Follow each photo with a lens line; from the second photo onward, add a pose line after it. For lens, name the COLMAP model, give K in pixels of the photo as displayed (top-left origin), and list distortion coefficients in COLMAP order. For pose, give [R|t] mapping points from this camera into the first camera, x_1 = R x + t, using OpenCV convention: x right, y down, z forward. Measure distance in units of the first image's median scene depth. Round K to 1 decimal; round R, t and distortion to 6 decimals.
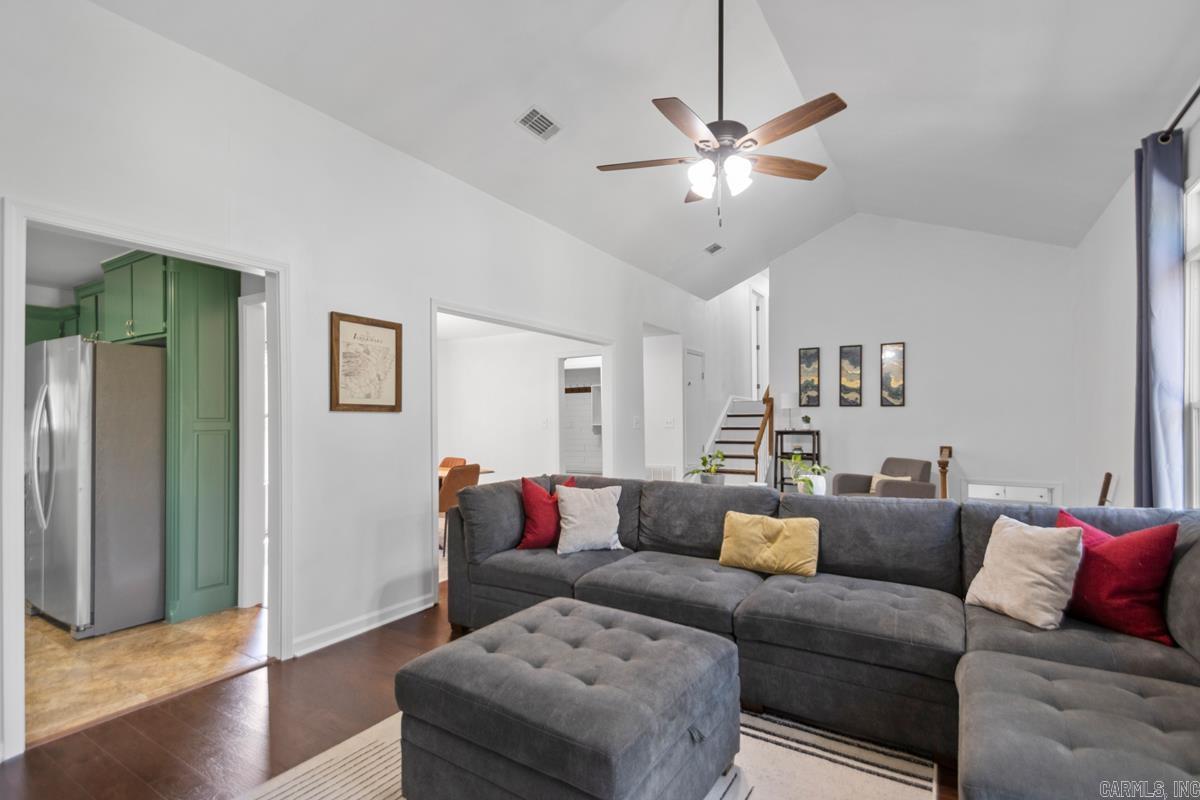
lens RADIAL K [[557.4, 0, 596.8], [0, 557.4, 412.0], [0, 0, 1]] dist [0.007717, -0.003891]
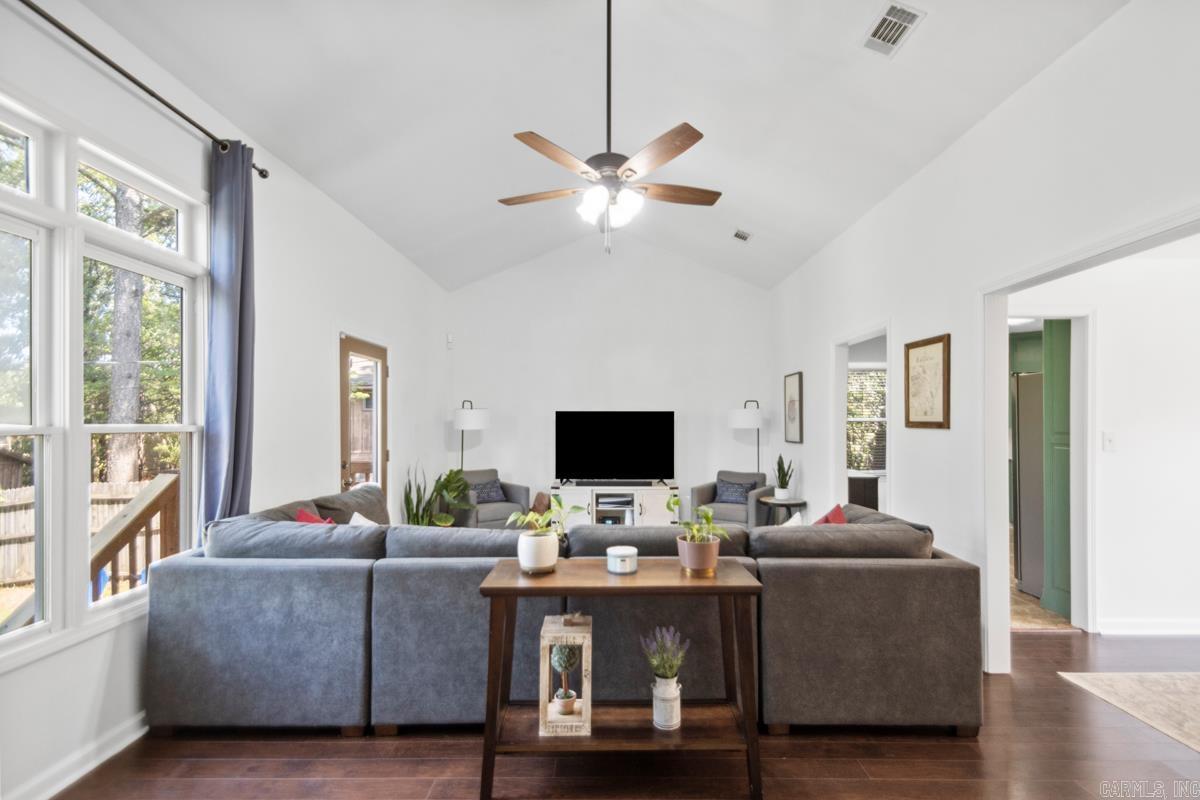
lens RADIAL K [[557.4, 0, 602.5], [0, 557.4, 414.9], [0, 0, 1]] dist [0.007717, -0.003891]
pose [[-0.847986, -0.005460, -0.529991, 0.326725], [0.004933, 0.999822, -0.018193, -0.004823], [0.529996, -0.018042, -0.847808, 0.775720]]
